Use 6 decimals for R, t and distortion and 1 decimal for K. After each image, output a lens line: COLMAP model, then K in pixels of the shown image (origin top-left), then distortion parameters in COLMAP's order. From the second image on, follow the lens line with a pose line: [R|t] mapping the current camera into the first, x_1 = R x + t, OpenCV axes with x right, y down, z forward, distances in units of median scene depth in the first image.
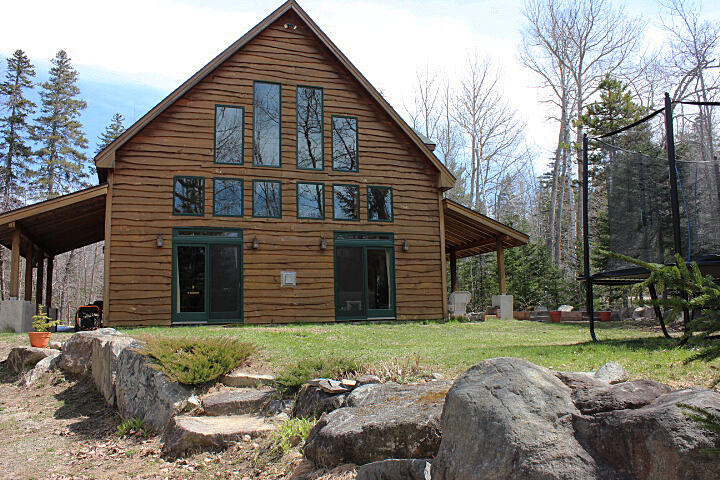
lens RADIAL K [[619.7, 0, 360.0], [0, 619.7, 240.0], [0, 0, 1]] dist [-0.089457, 0.003388]
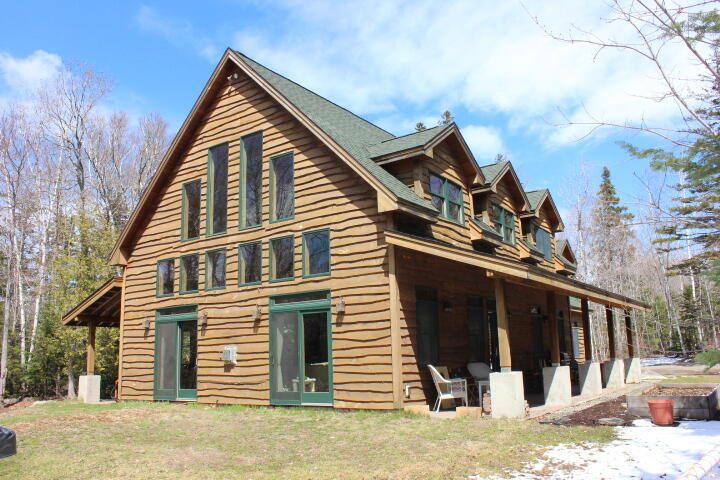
lens RADIAL K [[619.7, 0, 360.0], [0, 619.7, 240.0], [0, 0, 1]] dist [-0.089457, 0.003388]
pose [[0.544842, -0.151233, -0.824789, 0.732980], [0.118749, 0.987605, -0.102643, 0.011410], [0.830088, -0.042018, 0.556047, 0.647732]]
